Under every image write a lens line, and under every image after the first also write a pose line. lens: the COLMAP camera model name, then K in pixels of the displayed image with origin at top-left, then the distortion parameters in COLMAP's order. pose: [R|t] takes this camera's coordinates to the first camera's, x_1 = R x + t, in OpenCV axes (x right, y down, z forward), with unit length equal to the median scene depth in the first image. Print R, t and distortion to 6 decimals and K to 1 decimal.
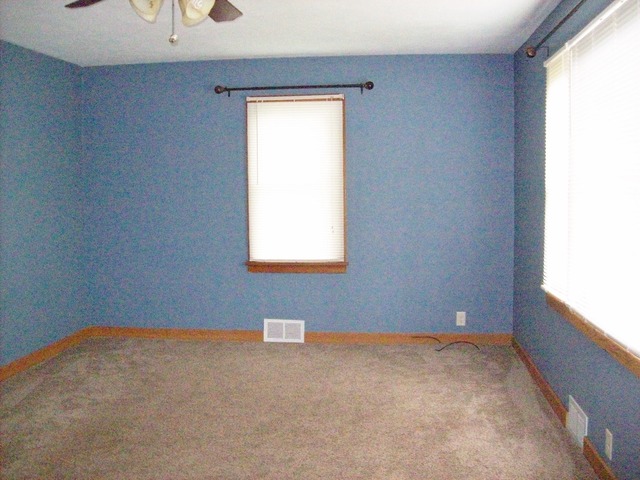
lens RADIAL K [[671.2, 0, 320.0], [0, 671.2, 240.0], [0, 0, 1]] dist [-0.170277, 0.133119]
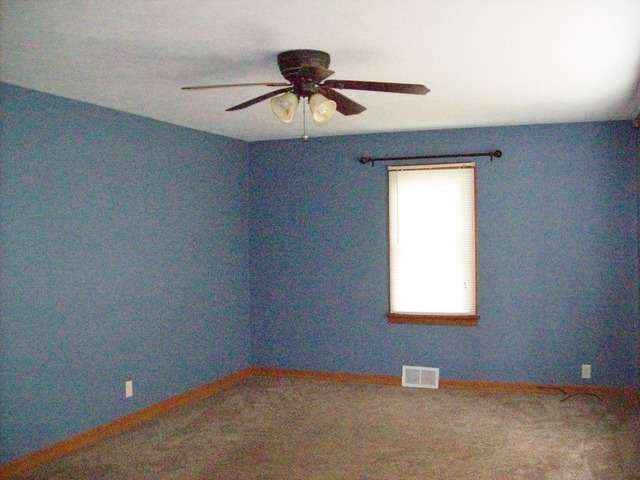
lens RADIAL K [[671.2, 0, 320.0], [0, 671.2, 240.0], [0, 0, 1]] dist [-0.170277, 0.133119]
pose [[0.966419, -0.002838, -0.256957, 0.073777], [-0.016501, 0.997190, -0.073072, -0.006834], [0.256443, 0.074858, 0.963656, -0.118877]]
